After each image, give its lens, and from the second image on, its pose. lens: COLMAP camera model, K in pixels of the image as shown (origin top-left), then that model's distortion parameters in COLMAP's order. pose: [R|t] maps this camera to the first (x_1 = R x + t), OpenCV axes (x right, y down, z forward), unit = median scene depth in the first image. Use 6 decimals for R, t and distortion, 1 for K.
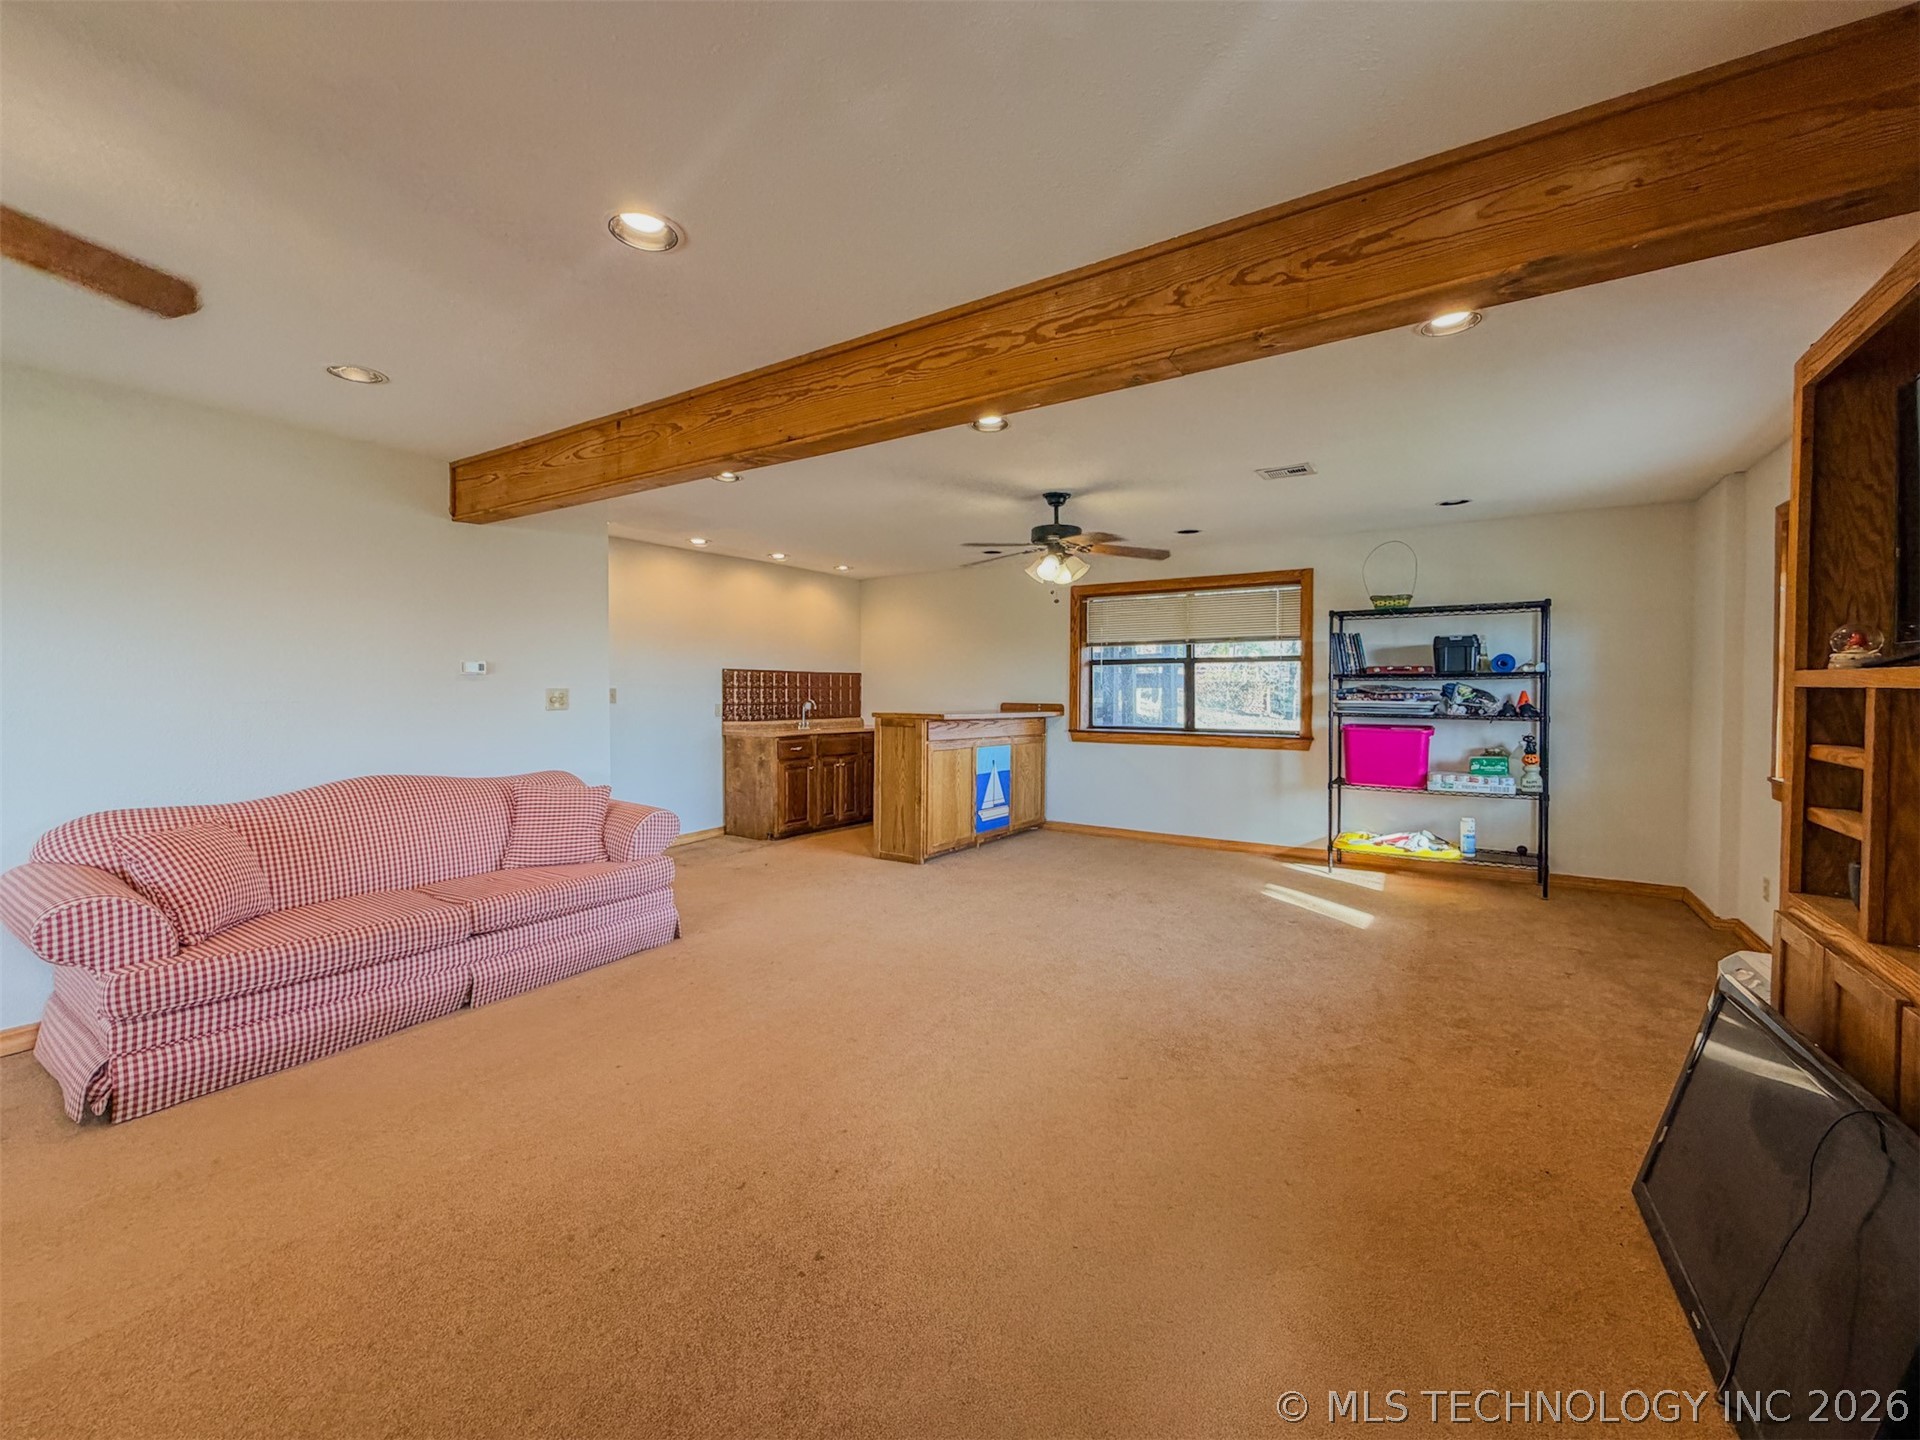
lens RADIAL K [[763.5, 0, 974.7], [0, 763.5, 707.4], [0, 0, 1]] dist [-0.000259, 0.000134]
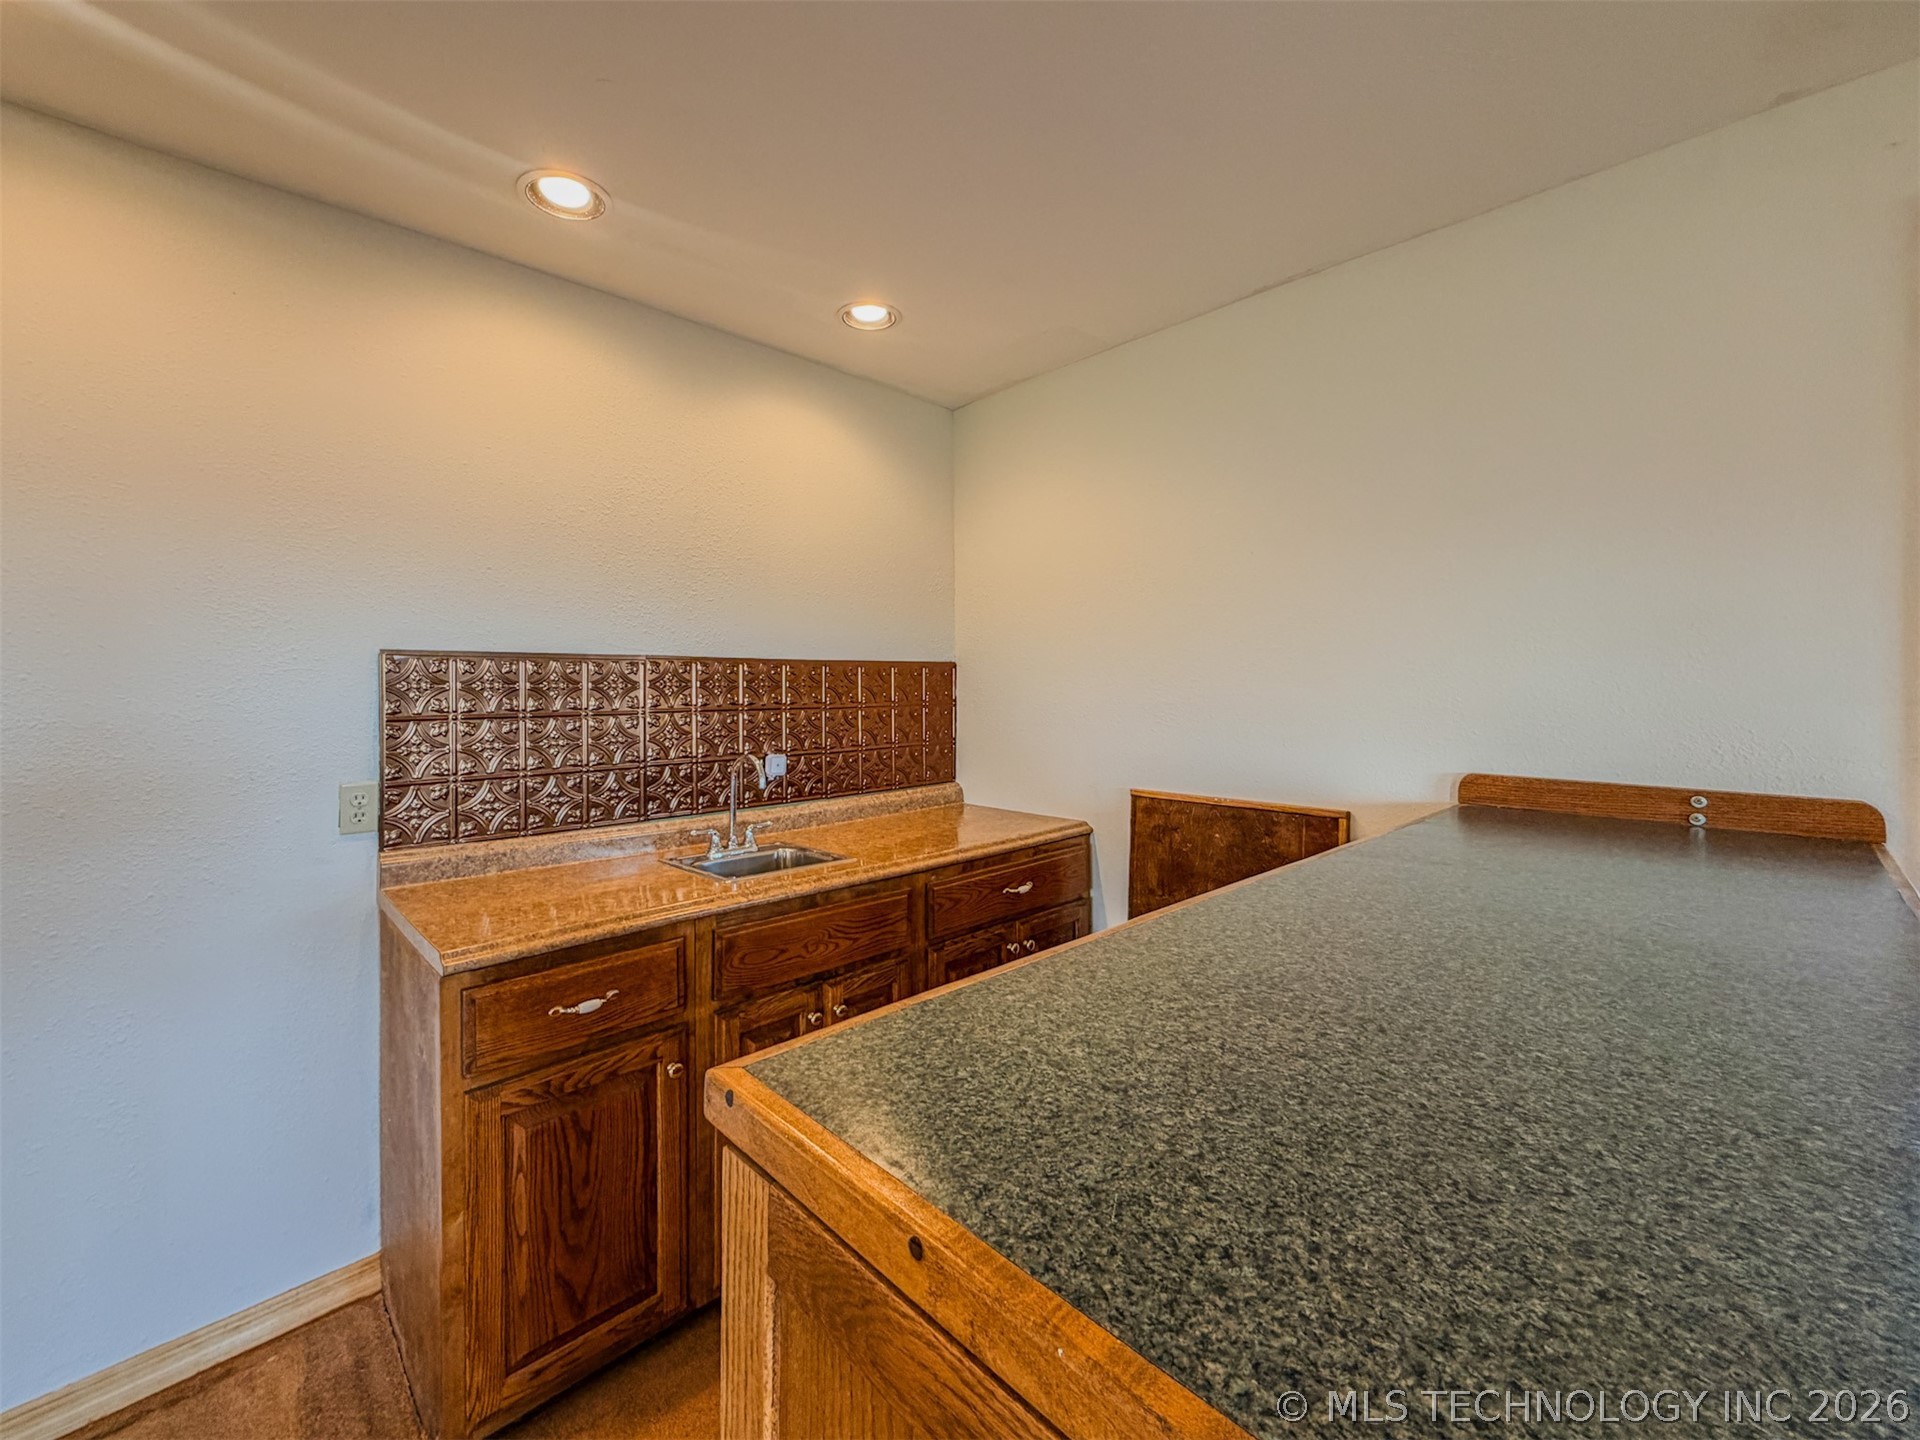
lens RADIAL K [[792.1, 0, 948.6], [0, 792.1, 691.7], [0, 0, 1]] dist [0.002927, 0.000286]
pose [[0.968653, -0.003462, -0.248395, -0.081623], [0.000791, 0.999941, -0.010854, -0.039019], [0.248417, 0.010318, 0.968598, 0.914146]]
